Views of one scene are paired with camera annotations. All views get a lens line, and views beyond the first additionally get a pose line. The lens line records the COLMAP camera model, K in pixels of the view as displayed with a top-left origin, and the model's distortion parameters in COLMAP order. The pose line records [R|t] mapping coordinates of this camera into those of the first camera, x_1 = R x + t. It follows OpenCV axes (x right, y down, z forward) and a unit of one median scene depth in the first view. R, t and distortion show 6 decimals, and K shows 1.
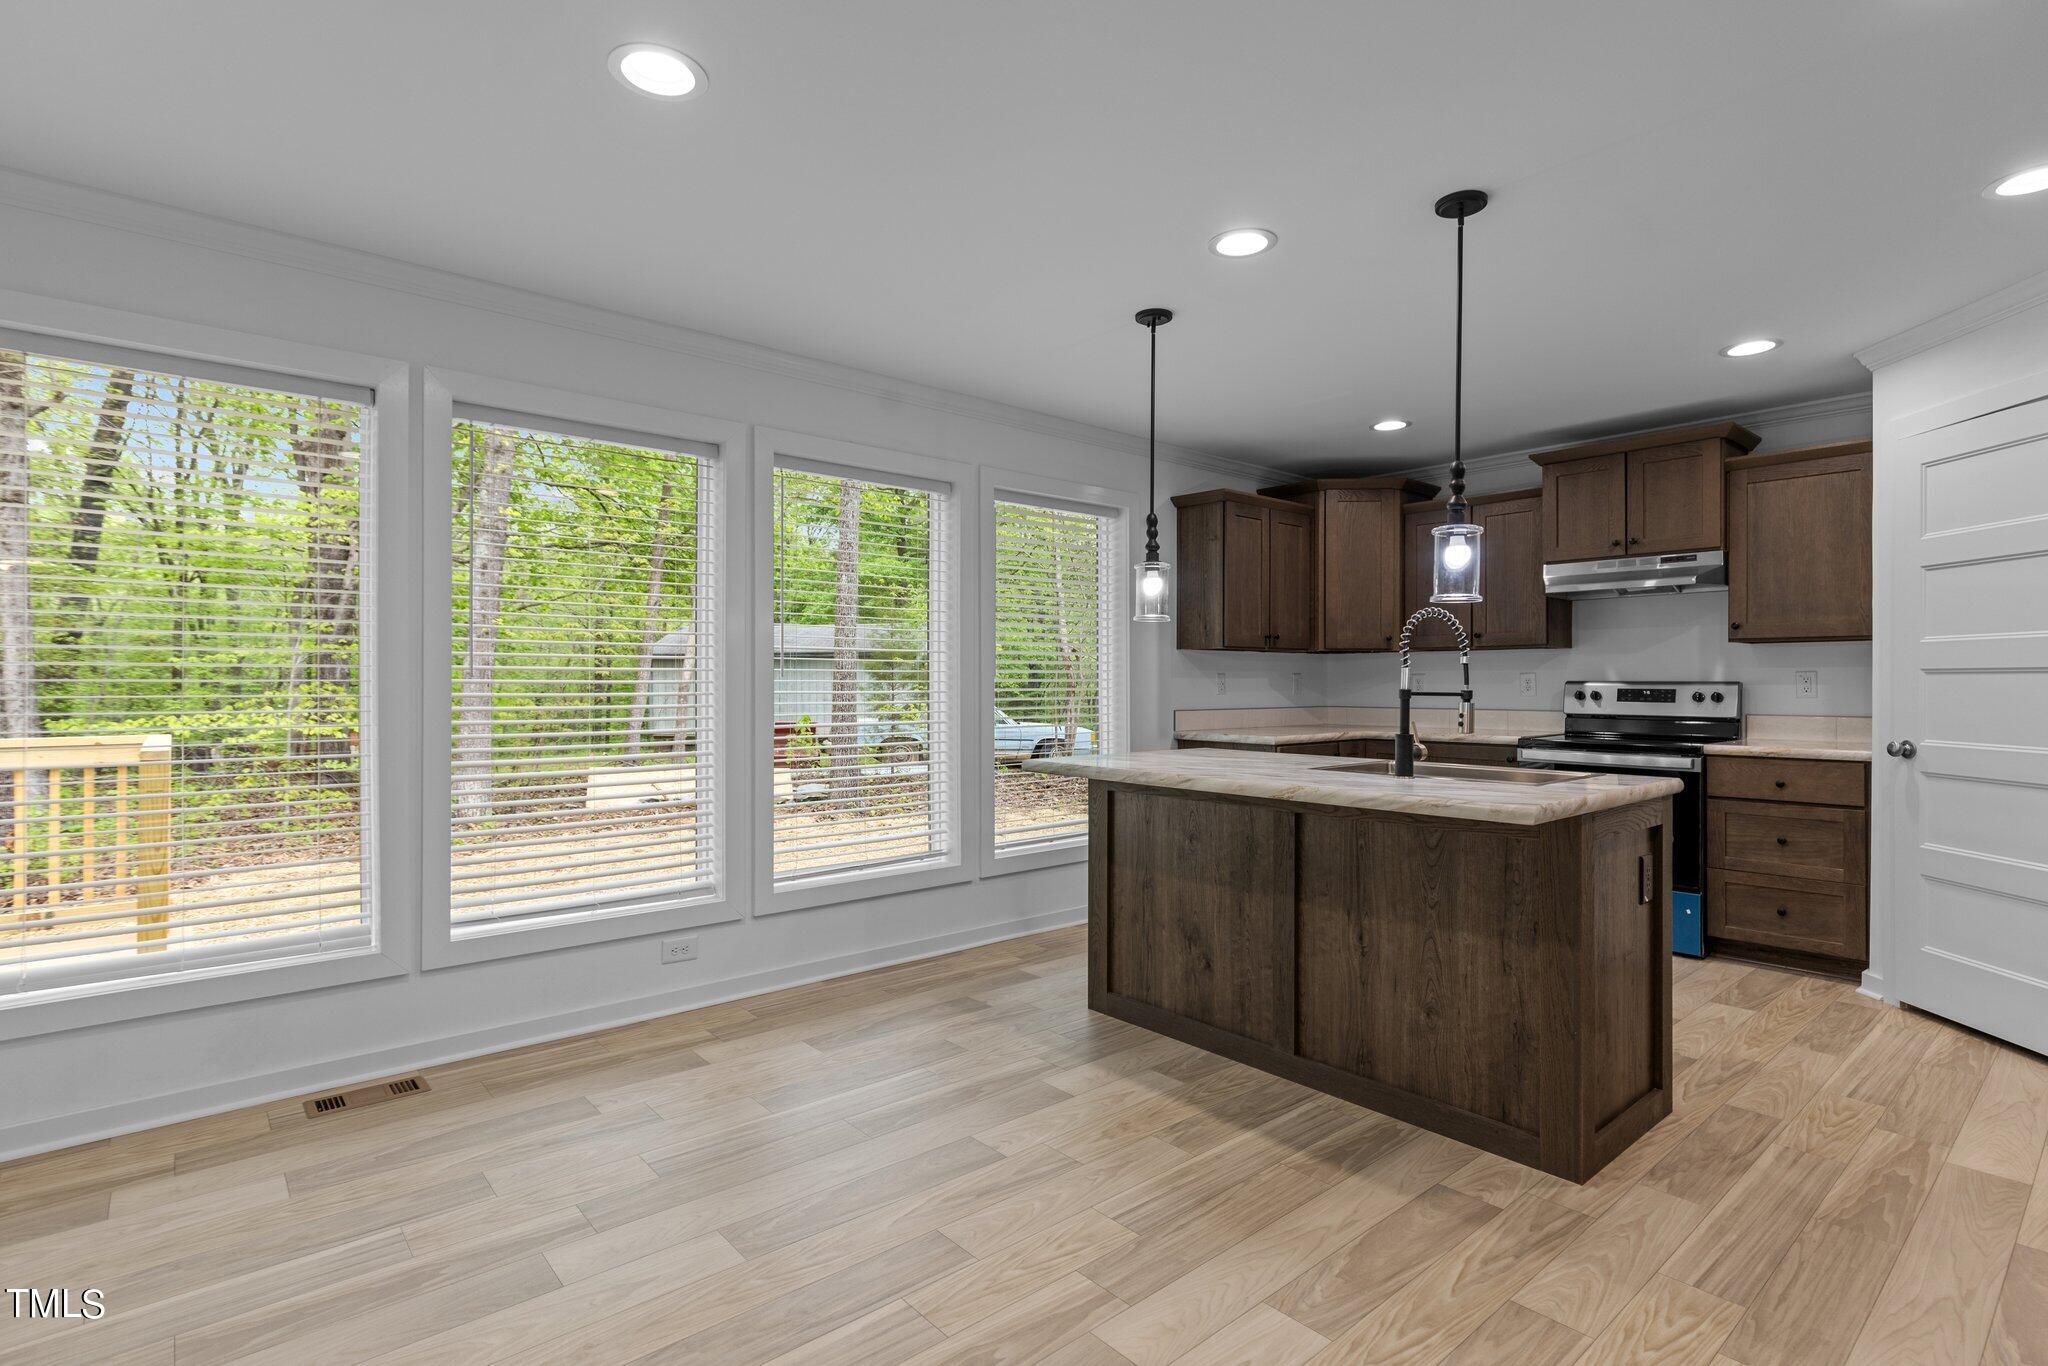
lens RADIAL K [[989.8, 0, 1027.3], [0, 989.8, 681.4], [0, 0, 1]] dist [-0.003294, -0.001929]
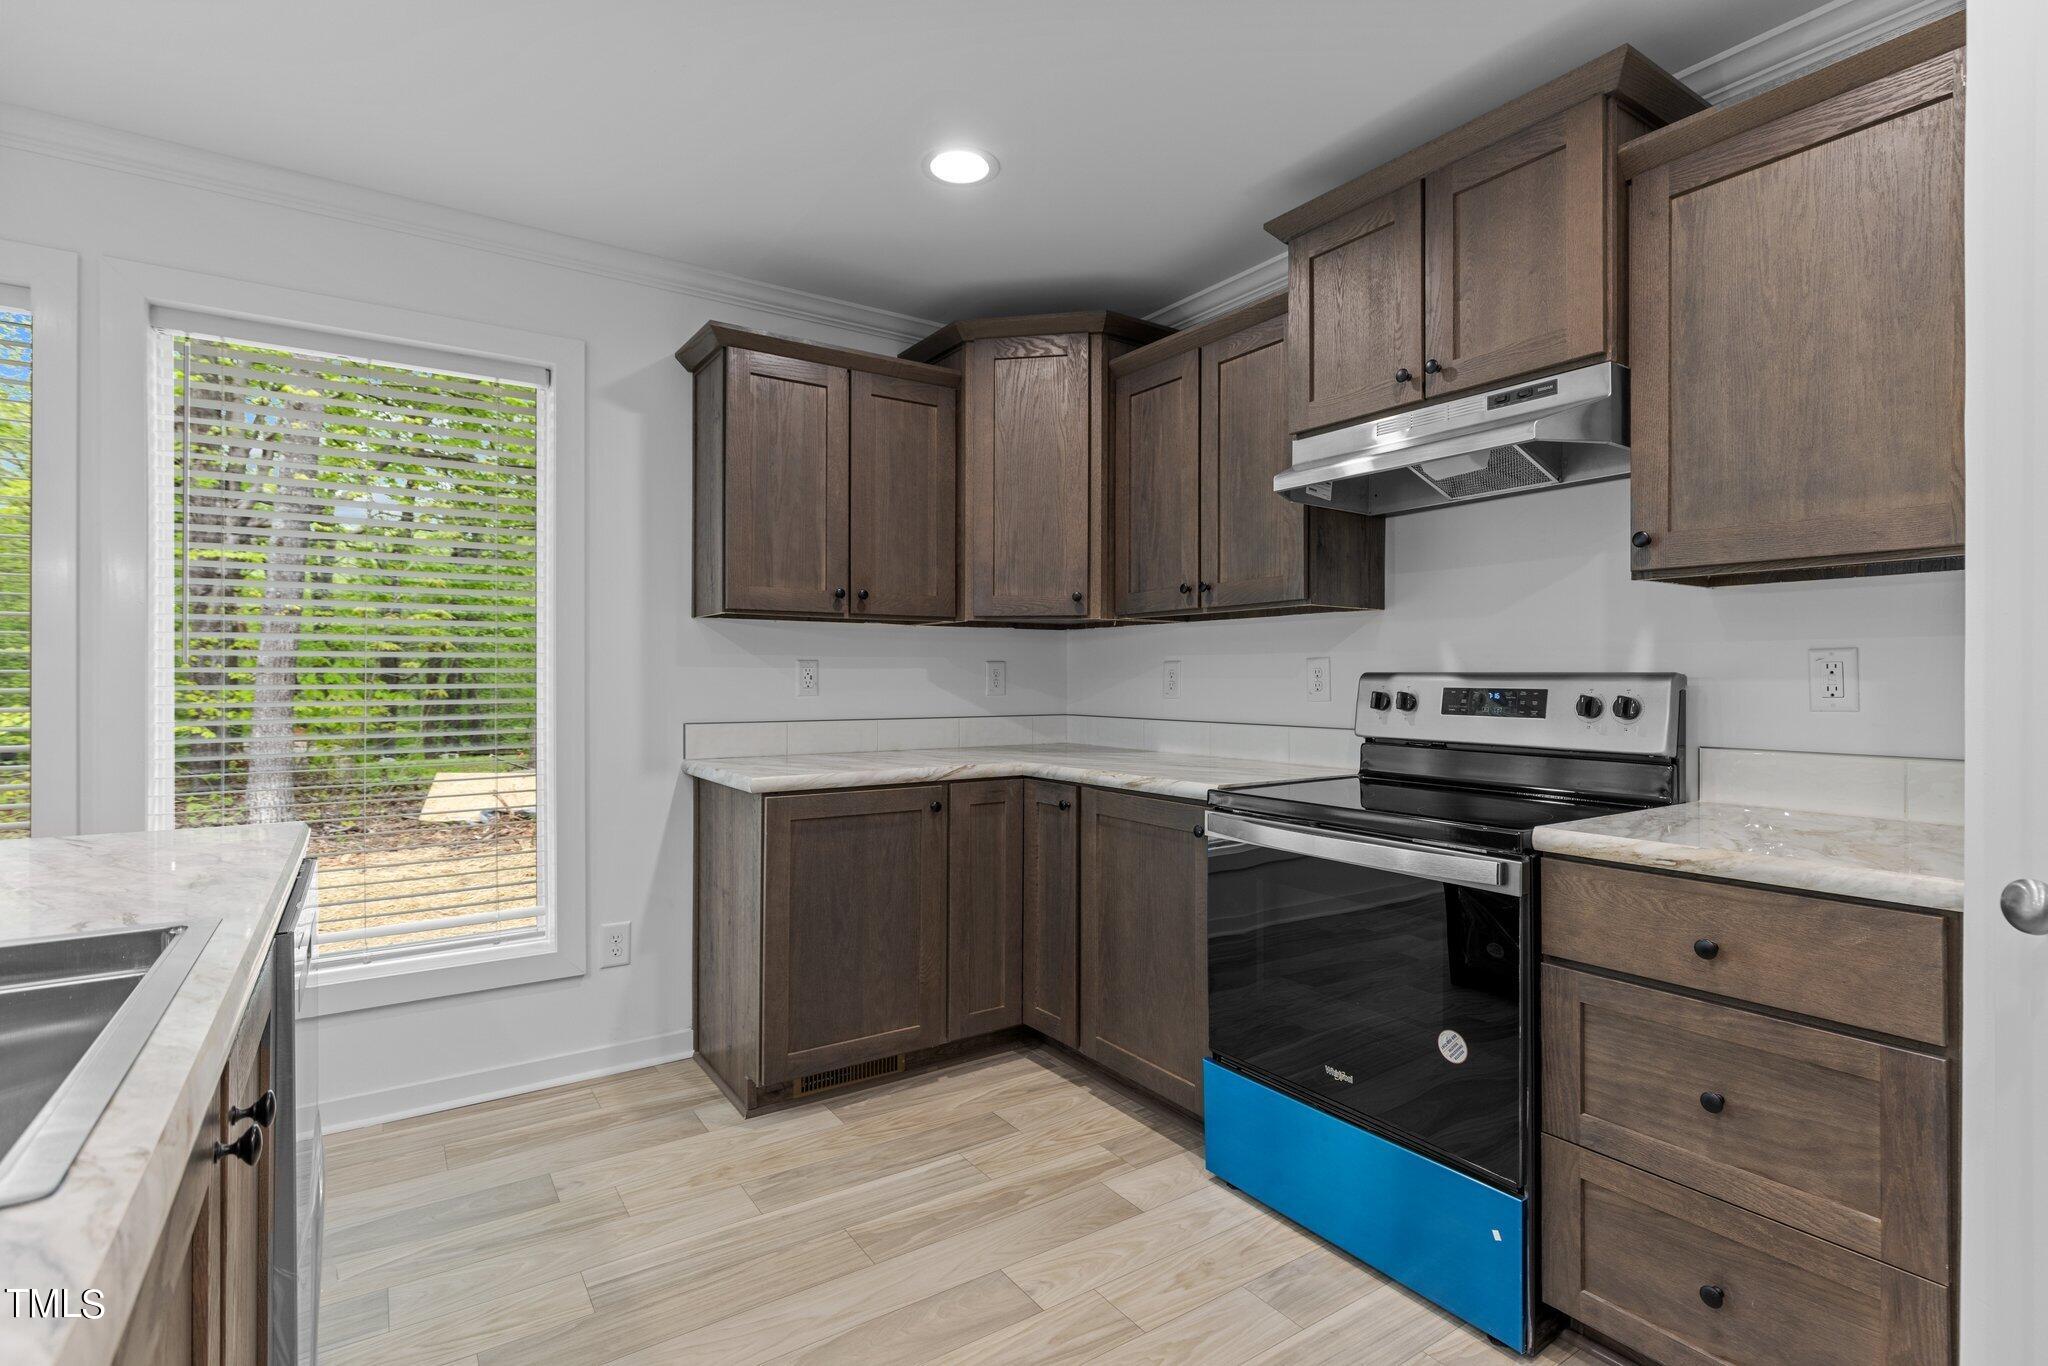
lens RADIAL K [[989.8, 0, 1018.9], [0, 989.8, 674.5], [0, 0, 1]] dist [-0.003294, -0.001929]
pose [[0.993694, 0.002624, -0.112091, 0.484052], [-0.003243, 0.999980, -0.005338, 0.004353], [0.112075, 0.005668, 0.993684, 0.534147]]
